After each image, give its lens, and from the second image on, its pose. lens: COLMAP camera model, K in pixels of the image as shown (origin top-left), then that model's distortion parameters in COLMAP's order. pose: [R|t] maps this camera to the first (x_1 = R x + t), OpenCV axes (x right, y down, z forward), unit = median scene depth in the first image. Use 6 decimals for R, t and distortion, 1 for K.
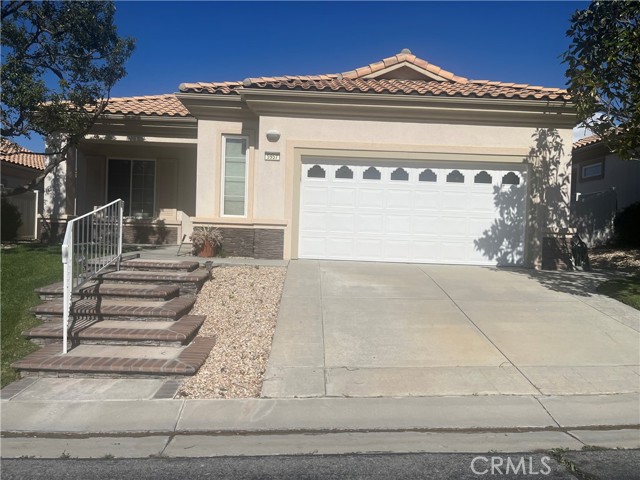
lens RADIAL K [[488.5, 0, 318.8], [0, 488.5, 240.6], [0, 0, 1]] dist [0.057379, -0.066683]
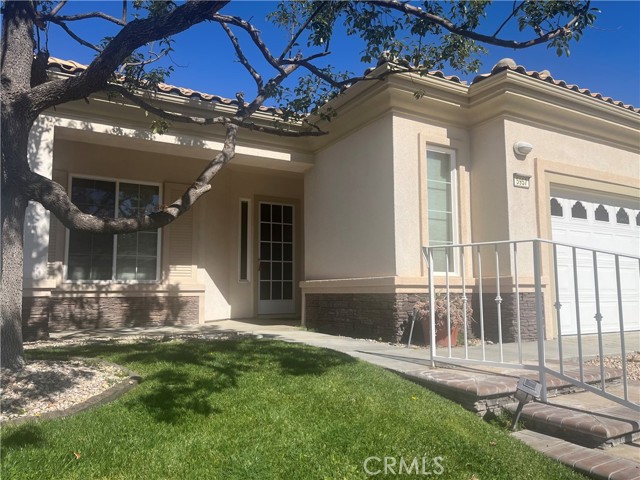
lens RADIAL K [[488.5, 0, 320.9], [0, 488.5, 240.6], [0, 0, 1]] dist [0.057379, -0.066683]
pose [[0.875004, 0.012962, 0.483941, -0.514899], [0.043690, 0.993448, -0.105603, -0.027342], [-0.482139, 0.113546, 0.868705, 0.447212]]
